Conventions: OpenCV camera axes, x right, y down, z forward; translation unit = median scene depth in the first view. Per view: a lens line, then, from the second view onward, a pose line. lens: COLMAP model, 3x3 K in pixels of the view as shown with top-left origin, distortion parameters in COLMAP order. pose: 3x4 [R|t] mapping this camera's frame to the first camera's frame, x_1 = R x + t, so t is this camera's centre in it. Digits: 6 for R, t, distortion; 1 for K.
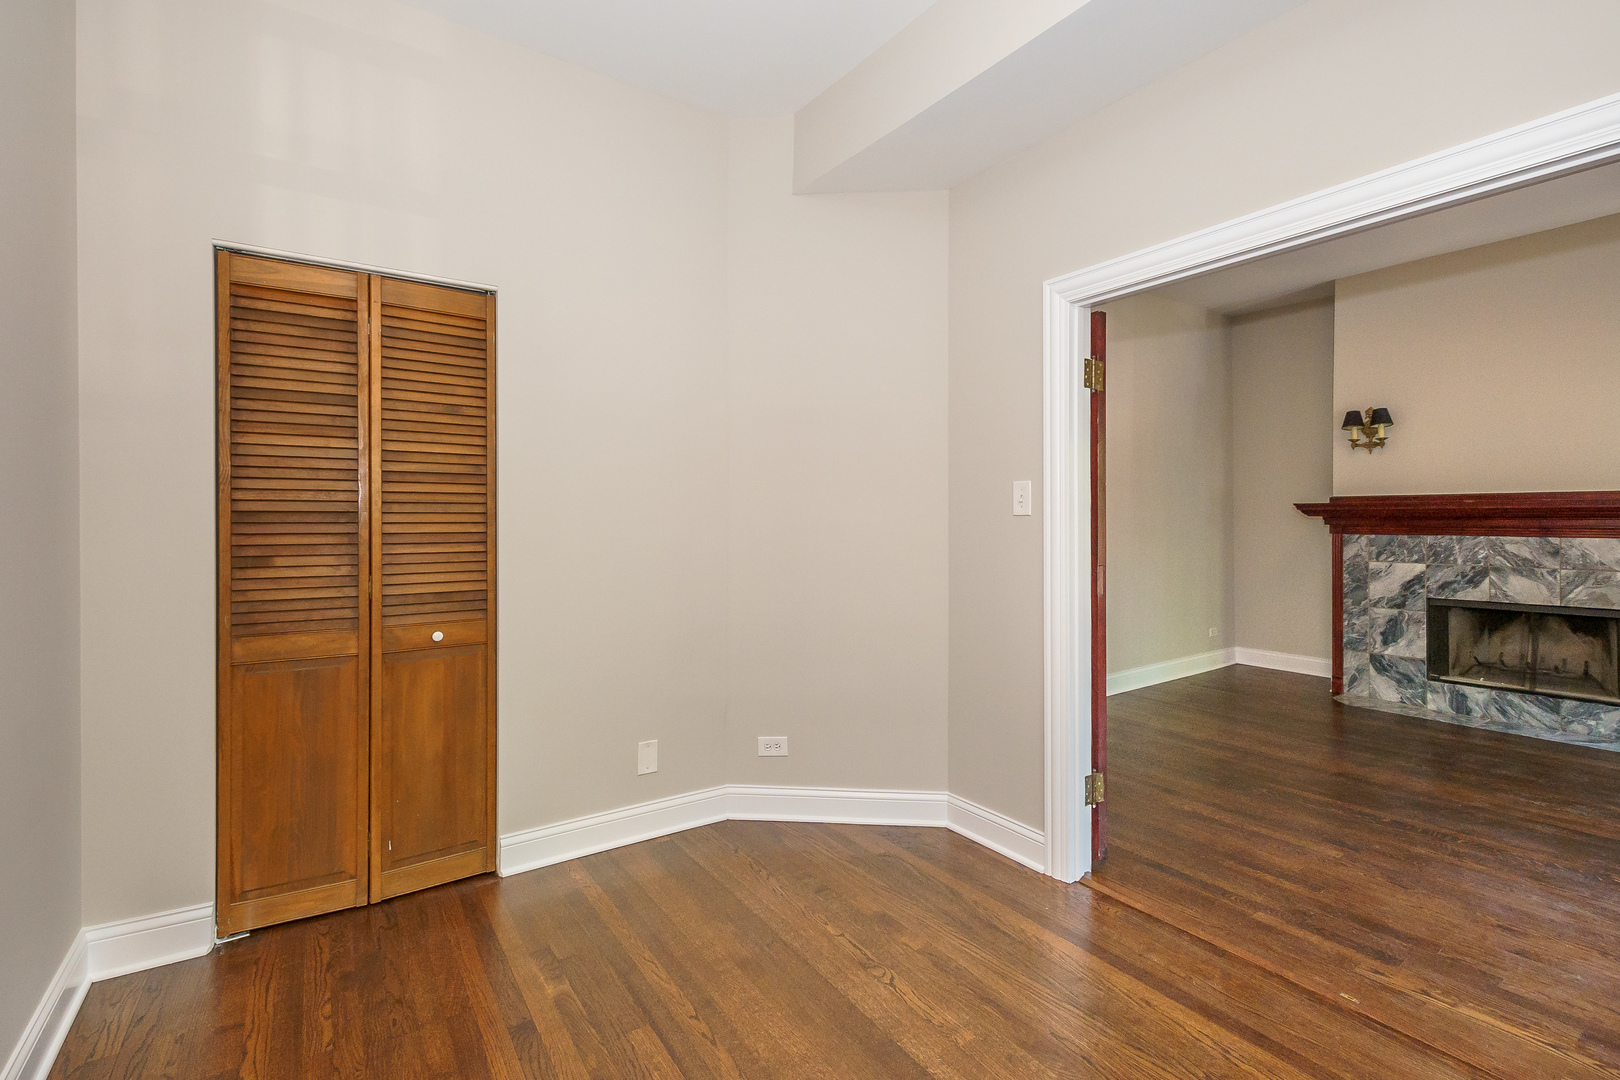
lens RADIAL K [[705.5, 0, 816.4], [0, 705.5, 511.2], [0, 0, 1]] dist [0.003029, -0.000191]
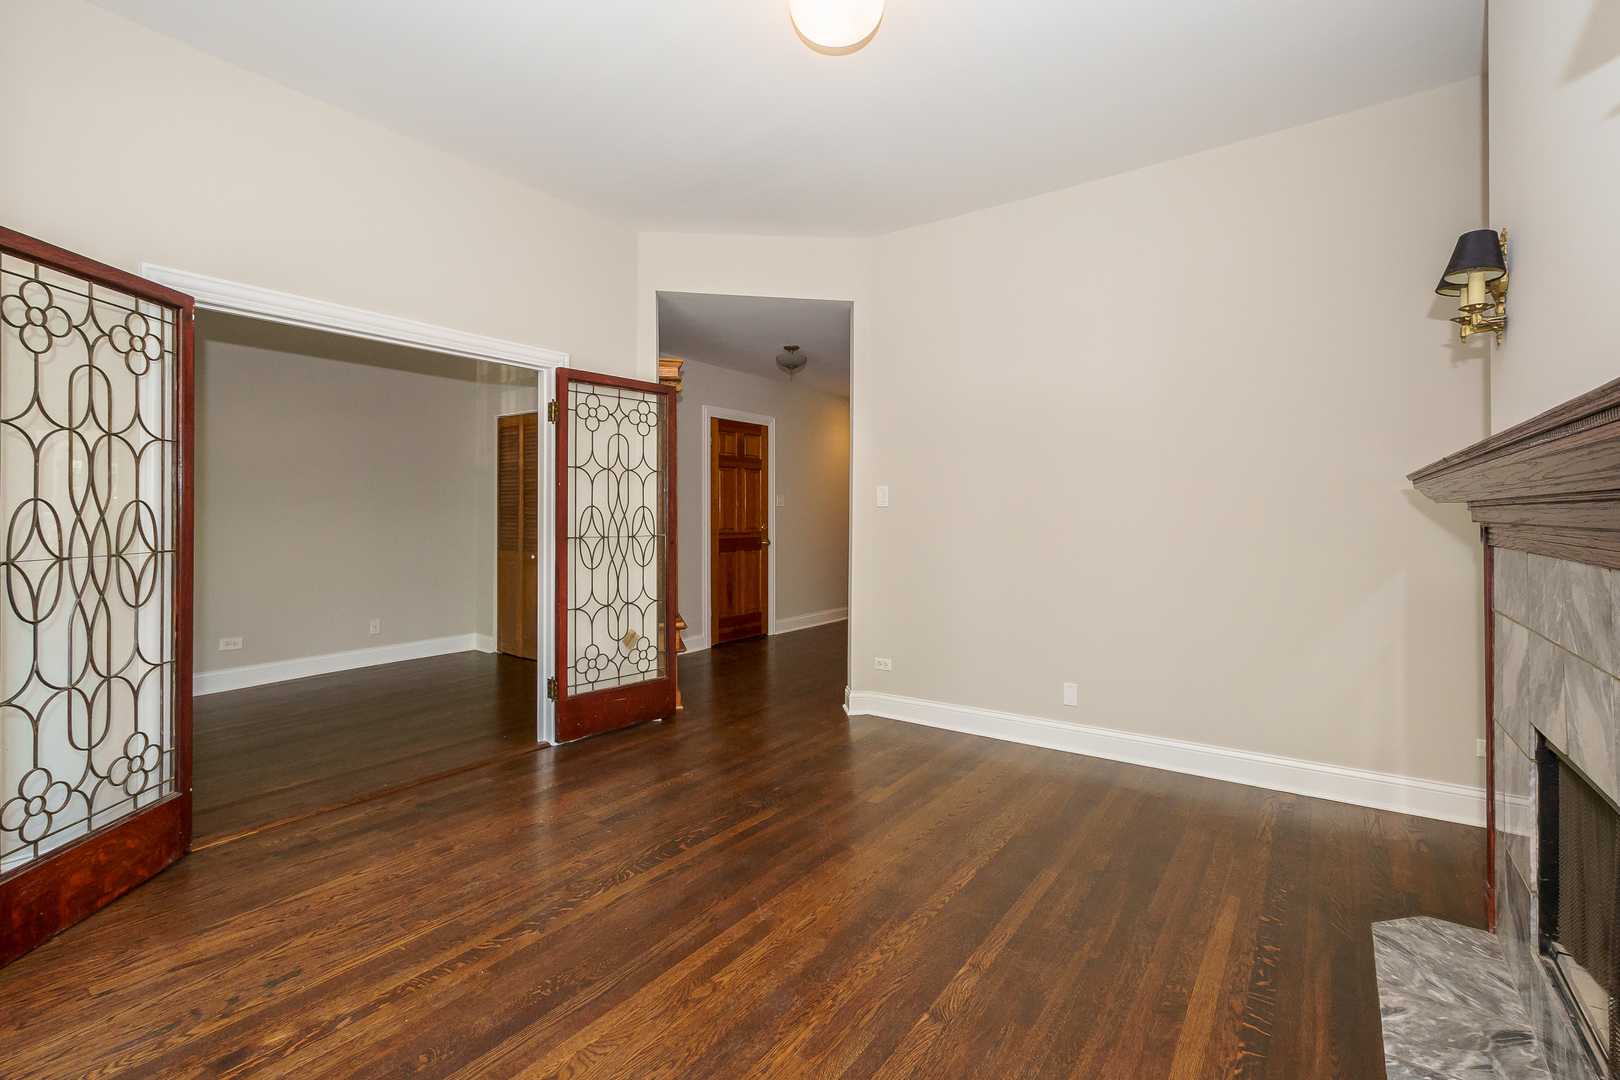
lens RADIAL K [[705.5, 0, 850.2], [0, 705.5, 526.7], [0, 0, 1]] dist [0.003029, -0.000191]
pose [[0.381799, 0.011786, -0.924170, 1.050650], [-0.000404, 0.999921, 0.012585, 0.018376], [0.924245, -0.004432, 0.381774, 0.534808]]
